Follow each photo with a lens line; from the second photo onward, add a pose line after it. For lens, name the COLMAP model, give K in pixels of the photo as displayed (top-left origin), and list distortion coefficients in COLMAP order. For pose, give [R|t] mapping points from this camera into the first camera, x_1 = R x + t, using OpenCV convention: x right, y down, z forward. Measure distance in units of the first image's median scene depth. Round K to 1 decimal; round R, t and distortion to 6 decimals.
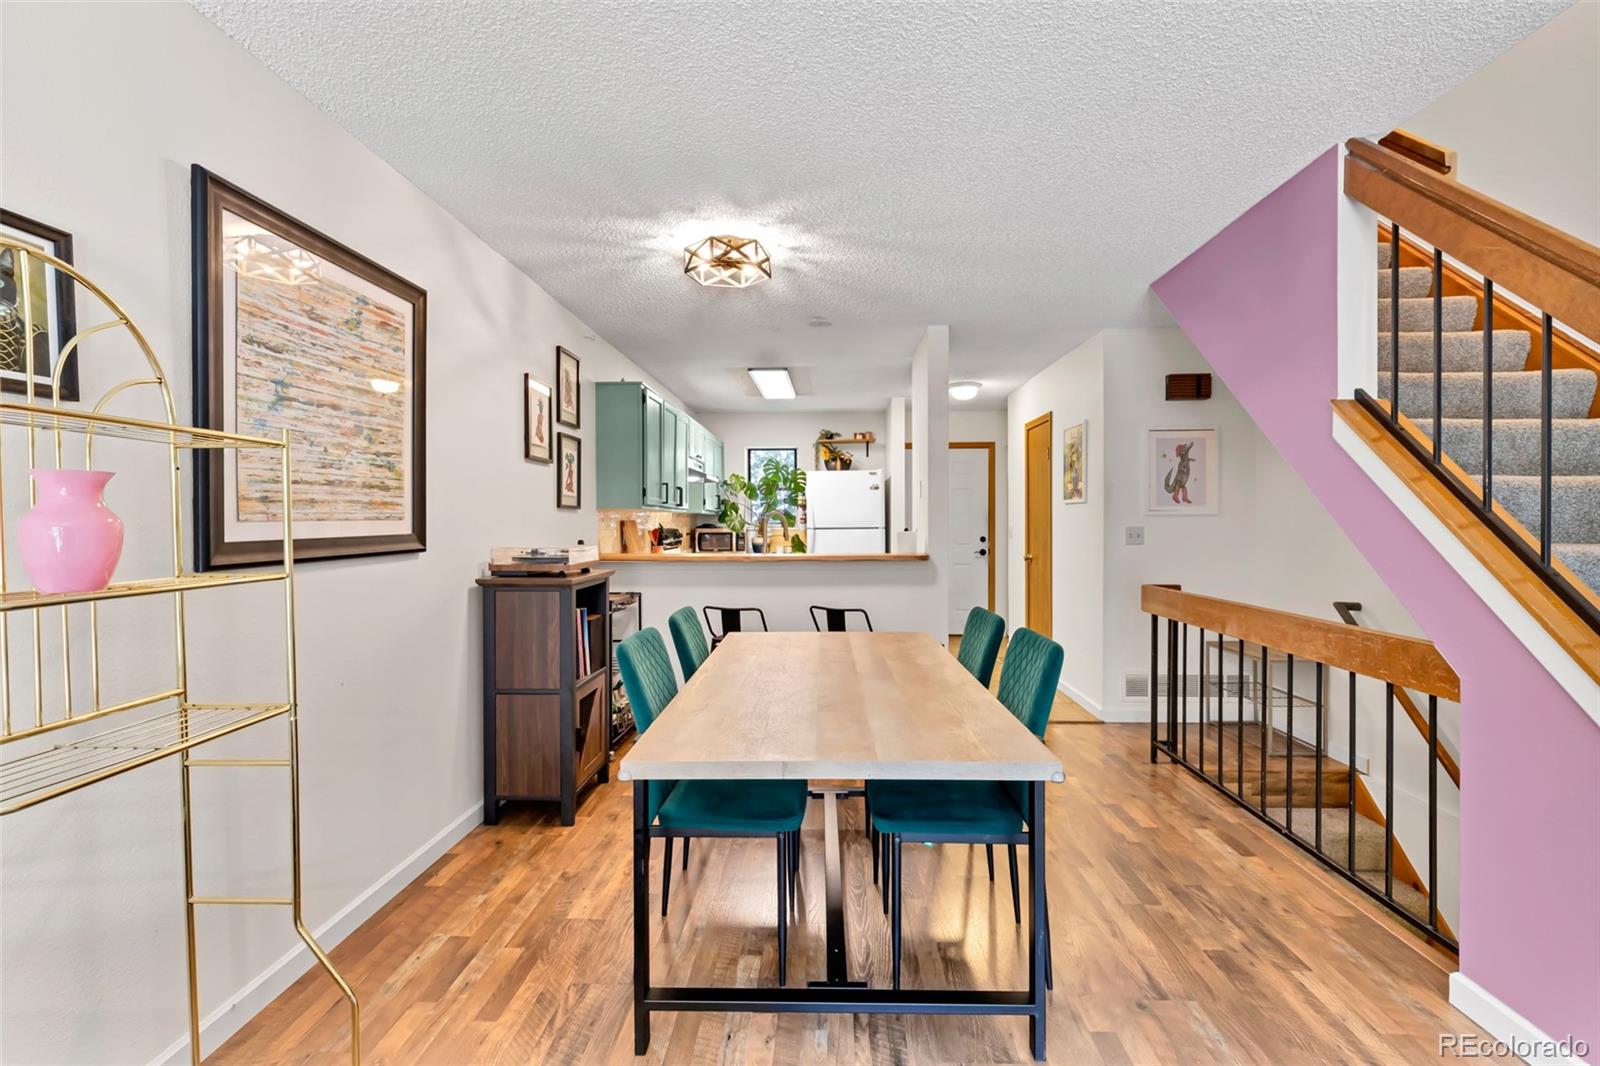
lens RADIAL K [[725.5, 0, 804.0], [0, 725.5, 531.5], [0, 0, 1]] dist [0.002742, 0.000729]
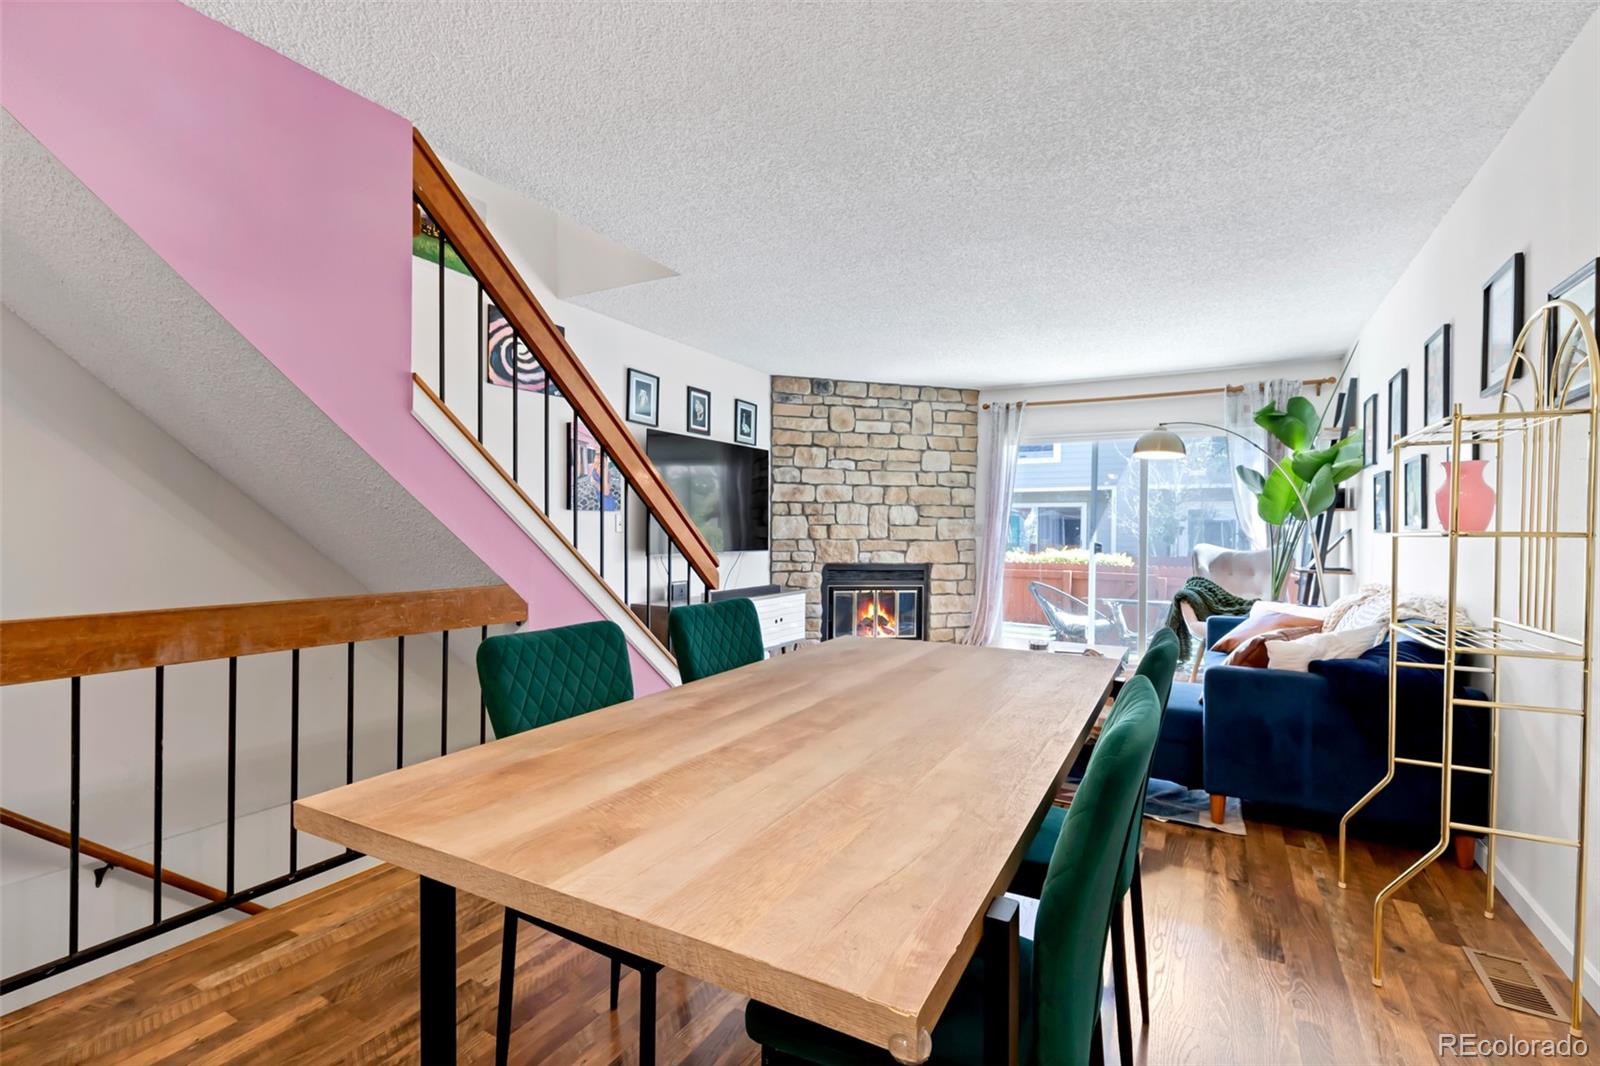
lens RADIAL K [[723.1, 0, 797.1], [0, 723.1, 531.8], [0, 0, 1]] dist [0.000034, 0.000147]
pose [[-0.884918, -0.005043, 0.465720, -0.110702], [0.000123, 0.999939, 0.011061, 0.015879], [-0.465747, 0.009845, -0.884863, 0.829250]]
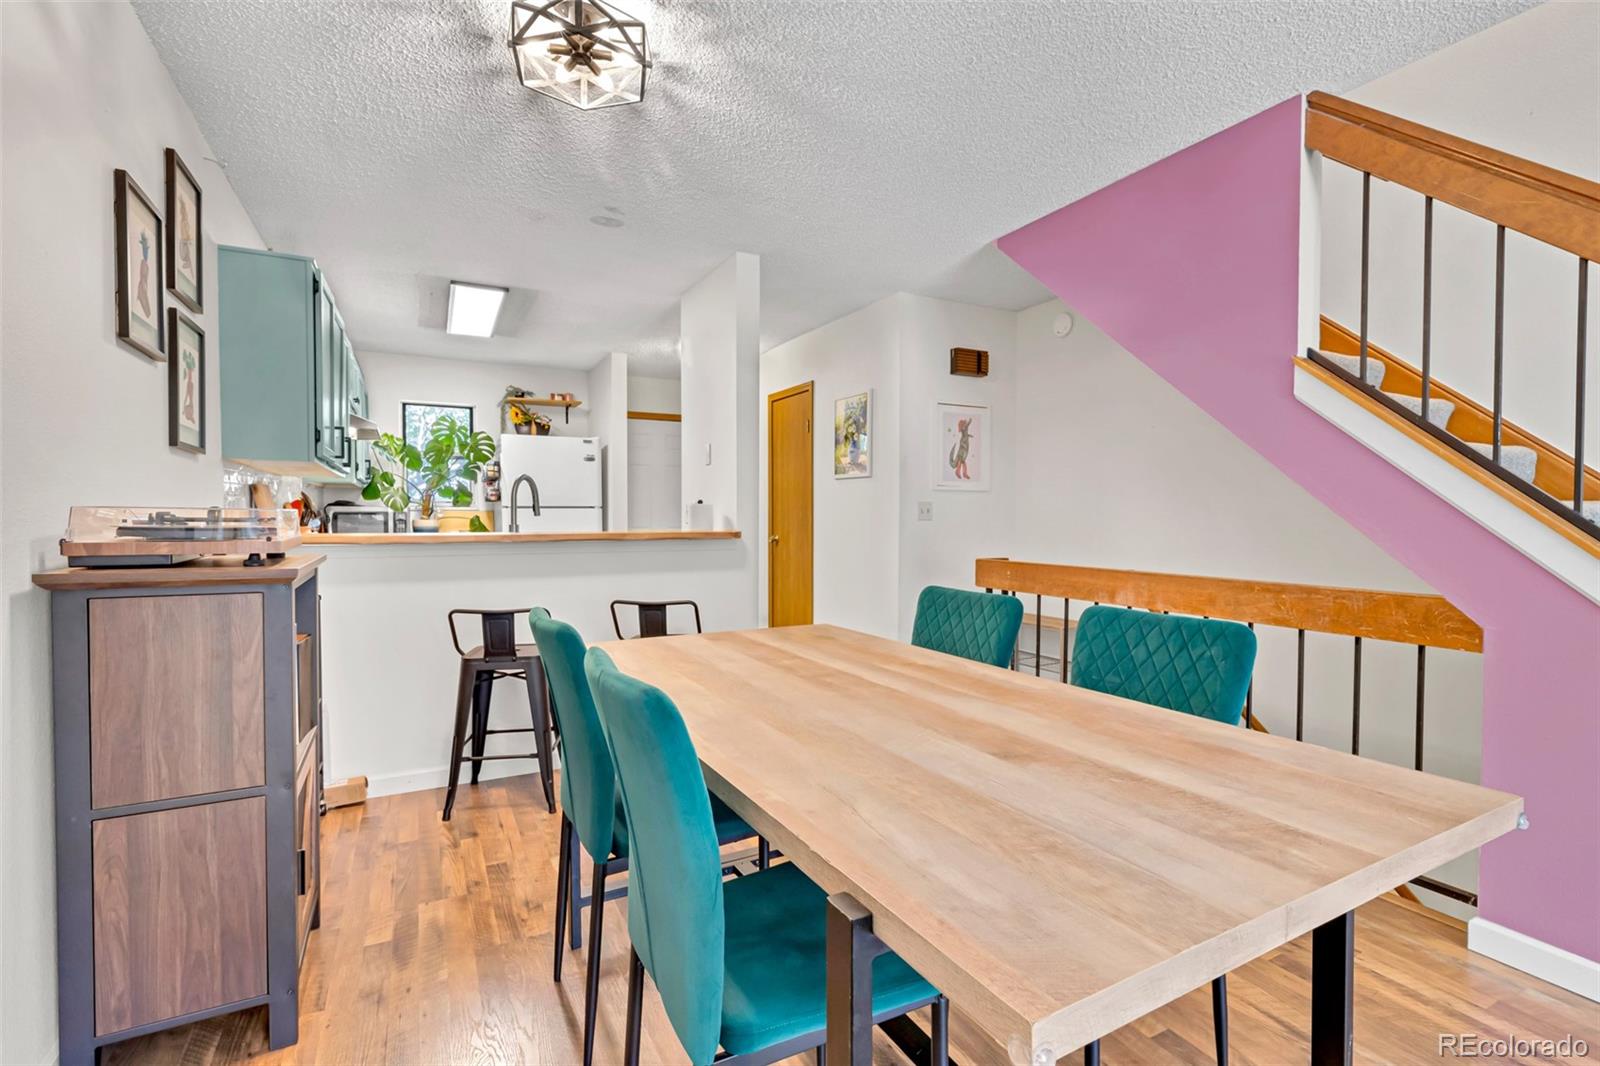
lens RADIAL K [[723.1, 0, 797.1], [0, 723.1, 531.8], [0, 0, 1]] dist [0.000034, 0.000147]
pose [[0.866457, -0.006069, 0.499215, -0.173832], [0.000501, 0.999936, 0.011286, 0.022526], [-0.499252, -0.009528, 0.866405, 0.248012]]
